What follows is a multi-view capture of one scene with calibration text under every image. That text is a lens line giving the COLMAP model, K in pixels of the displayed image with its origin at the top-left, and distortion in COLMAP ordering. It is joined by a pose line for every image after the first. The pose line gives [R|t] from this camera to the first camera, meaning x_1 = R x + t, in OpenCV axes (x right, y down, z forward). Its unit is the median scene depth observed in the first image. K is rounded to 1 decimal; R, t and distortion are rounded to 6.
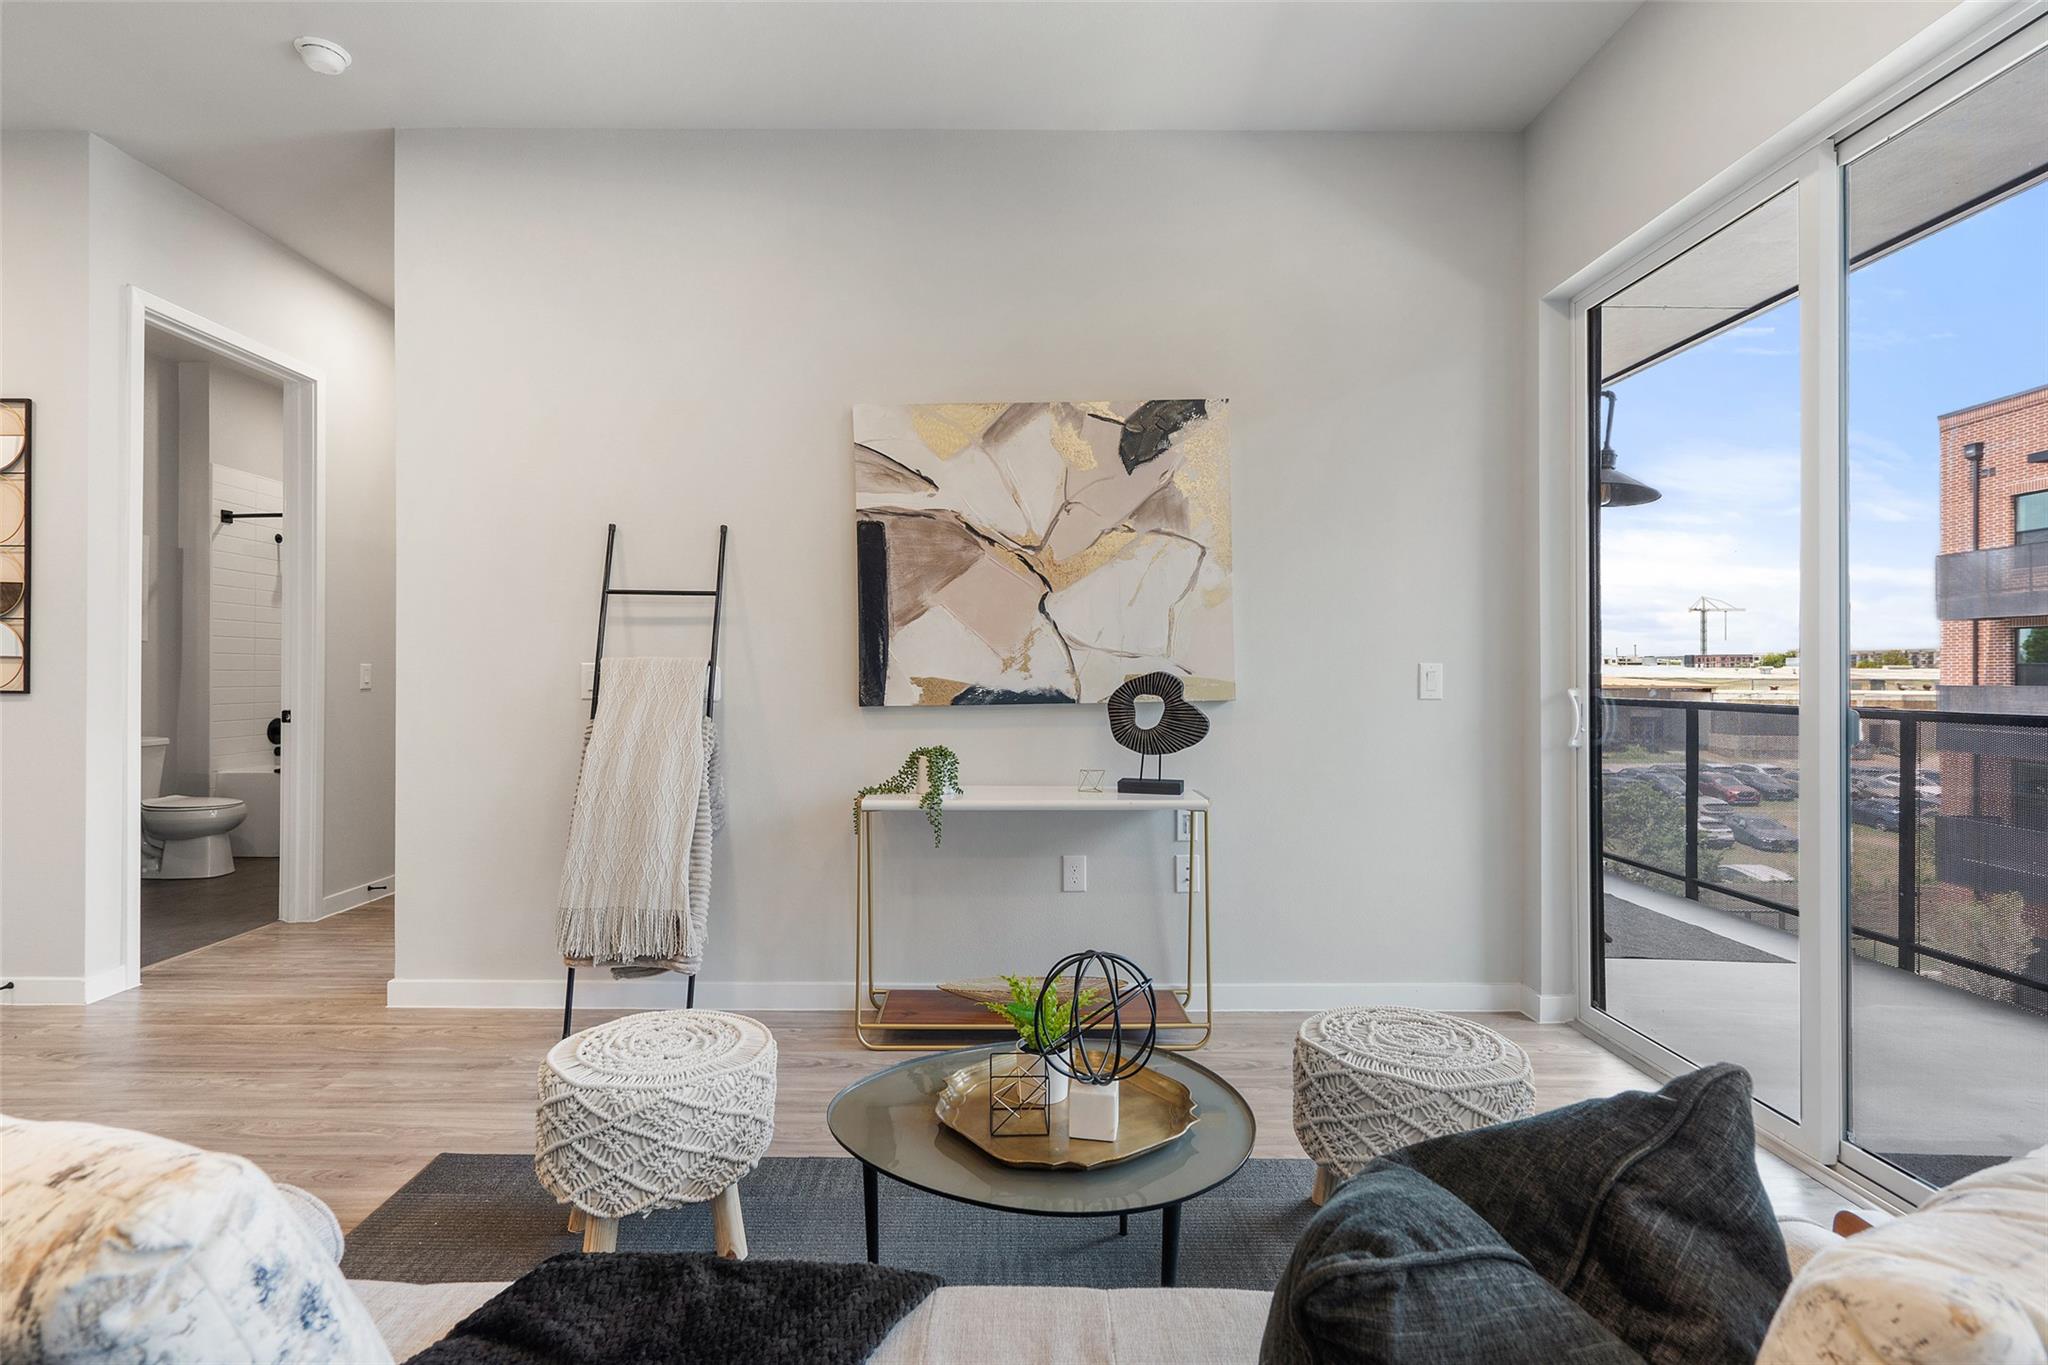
lens RADIAL K [[948.4, 0, 1011.5], [0, 948.4, 672.9], [0, 0, 1]] dist [-0.005564, 0.003048]
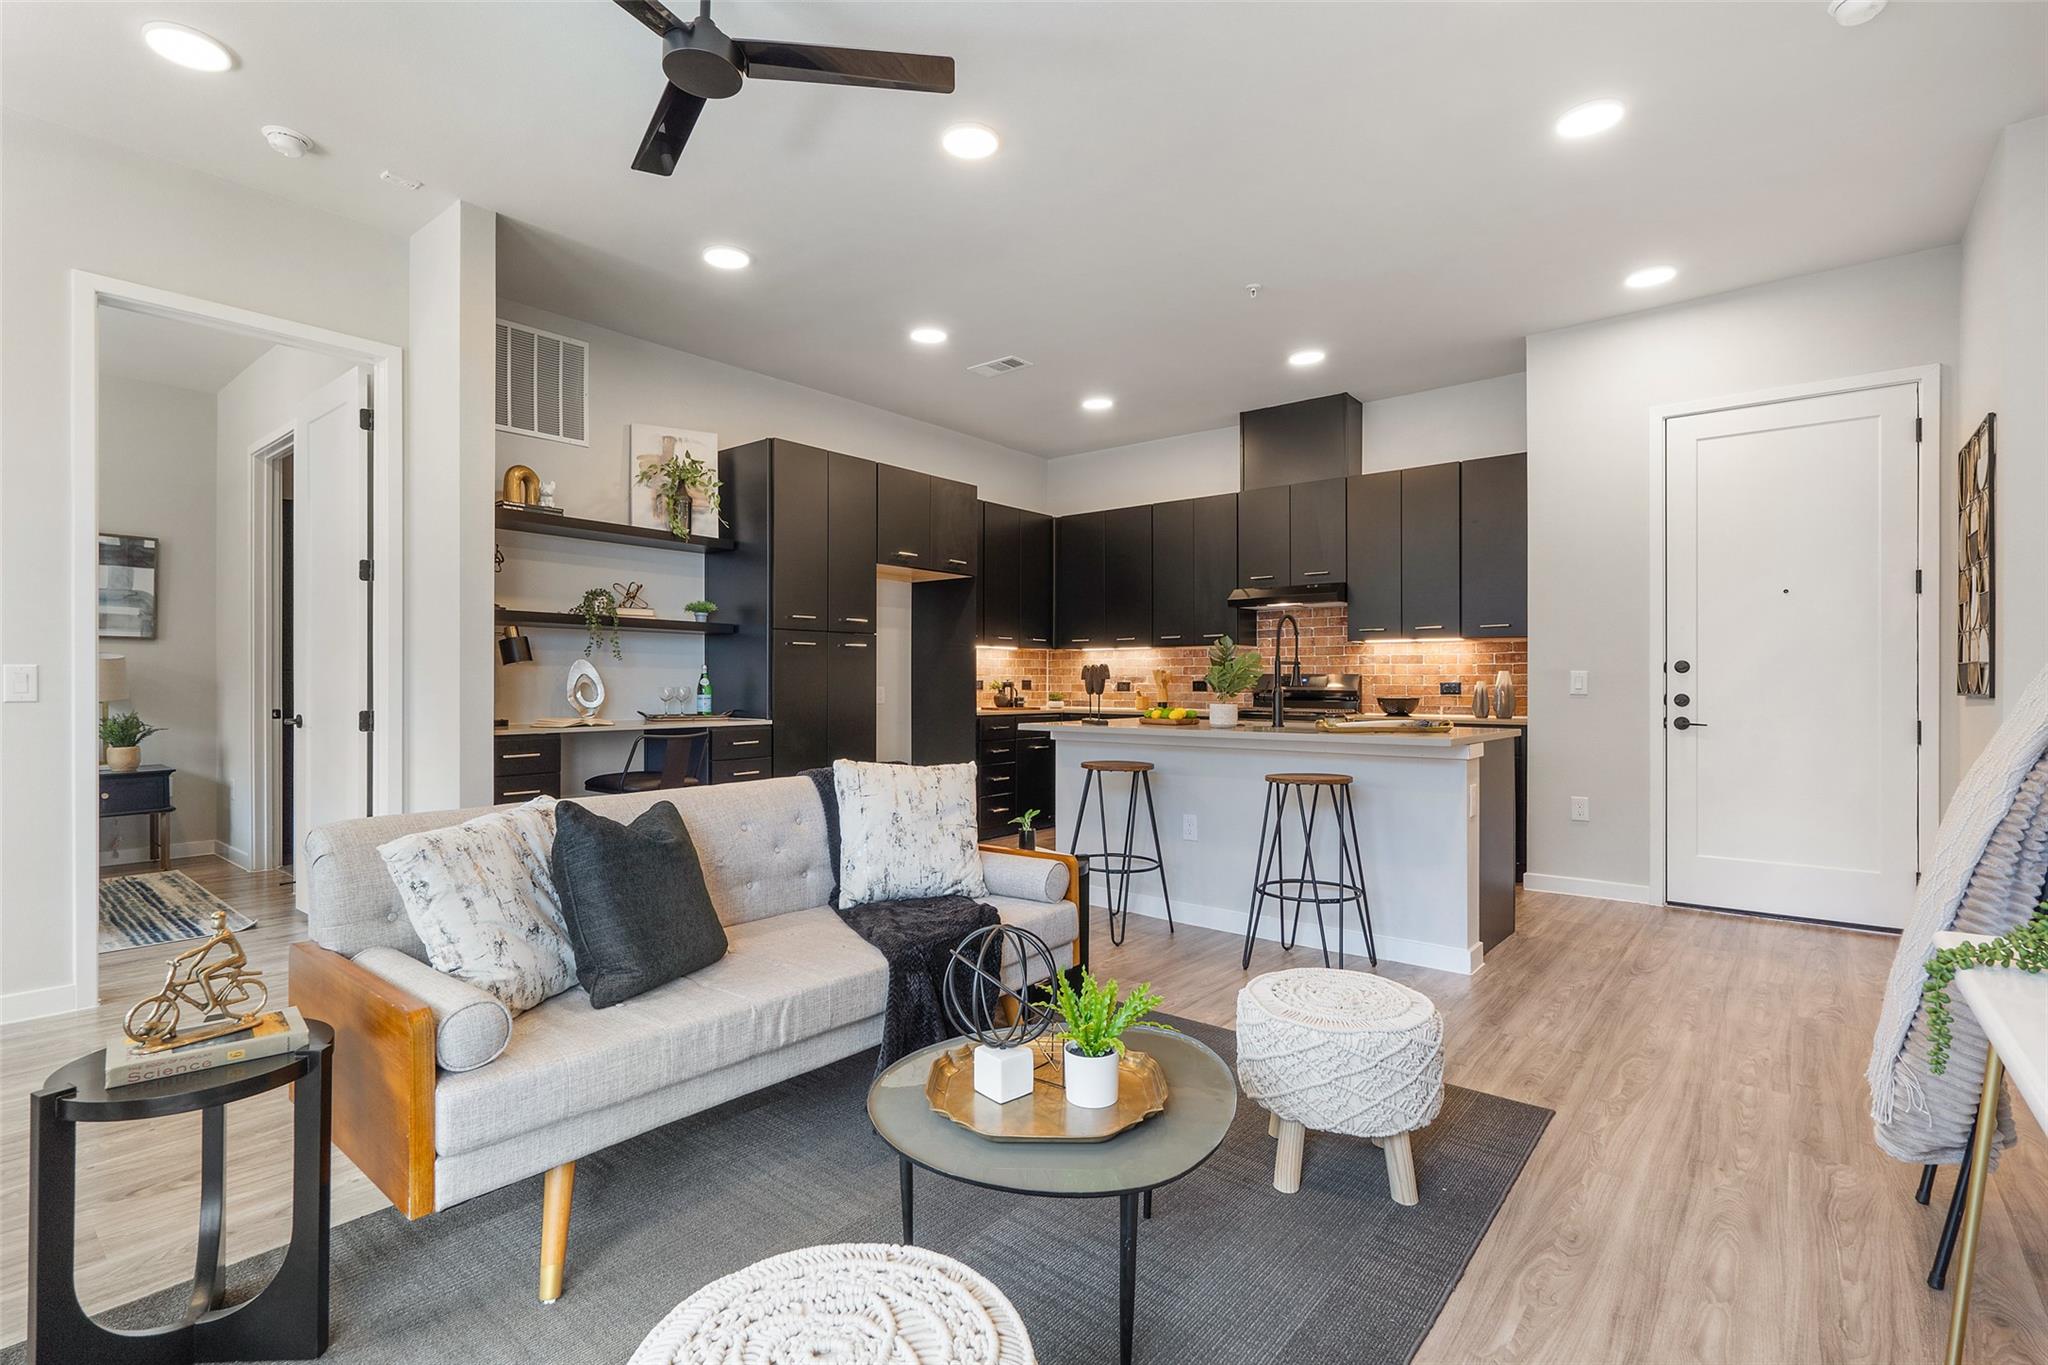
lens RADIAL K [[948.4, 0, 999.7], [0, 948.4, 680.4], [0, 0, 1]] dist [-0.005564, 0.003048]
pose [[-0.639793, -0.004093, -0.768536, 0.454557], [0.001323, 0.999978, -0.006427, 0.007058], [0.768546, -0.005128, -0.639774, 0.837450]]
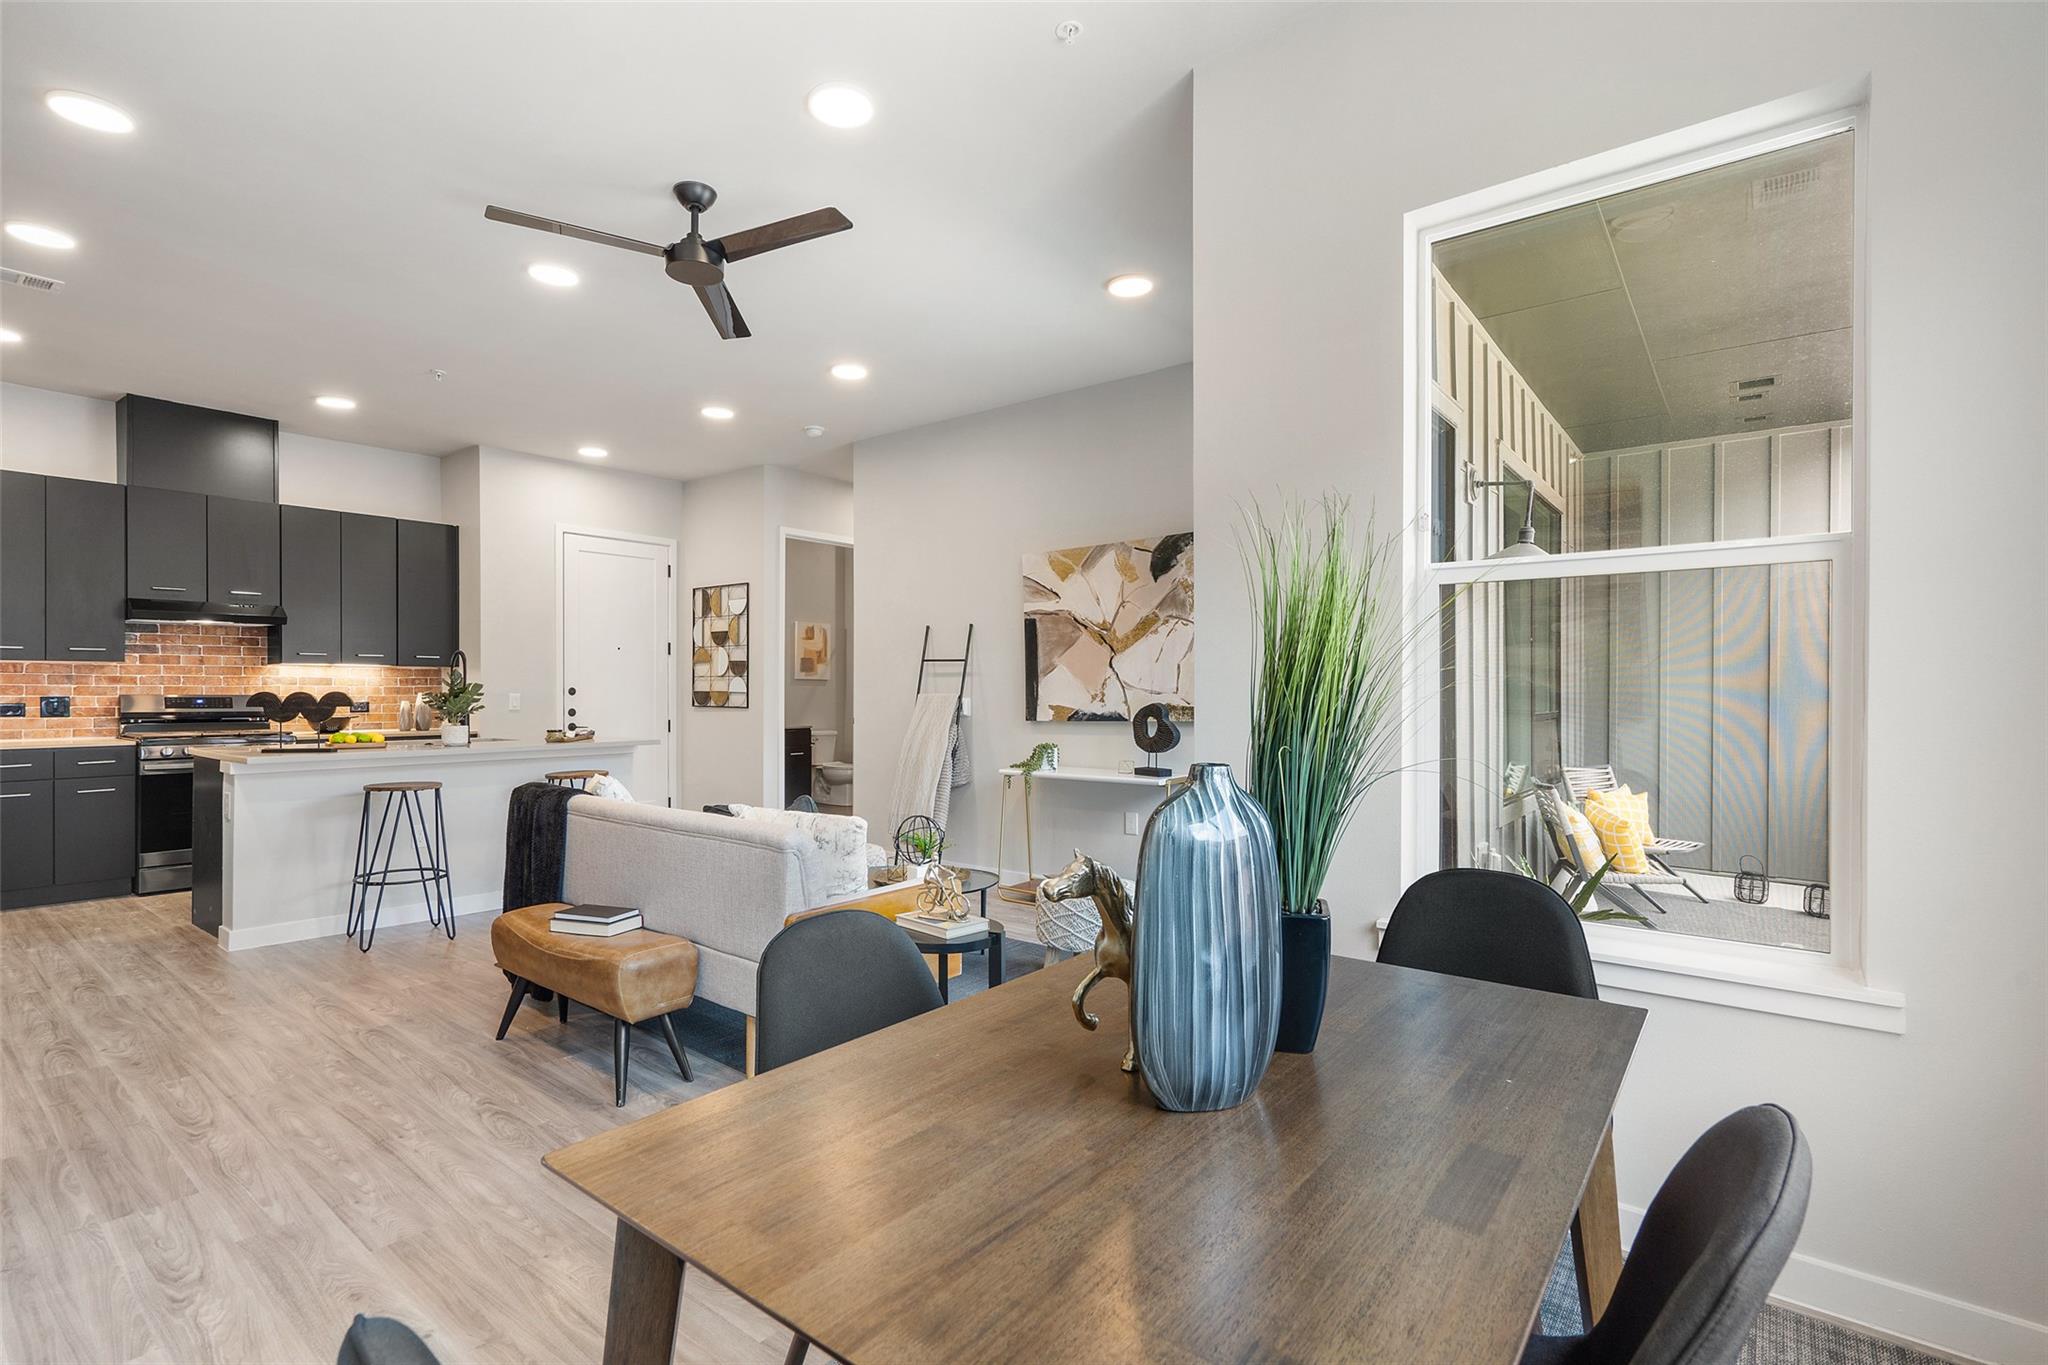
lens RADIAL K [[948.4, 0, 1012.6], [0, 948.4, 692.9], [0, 0, 1]] dist [-0.005564, 0.003048]
pose [[0.783393, 0.001543, -0.621525, 0.950980], [0.003466, 0.999971, 0.006850, -0.030307], [0.621517, -0.007520, 0.783365, -0.441562]]
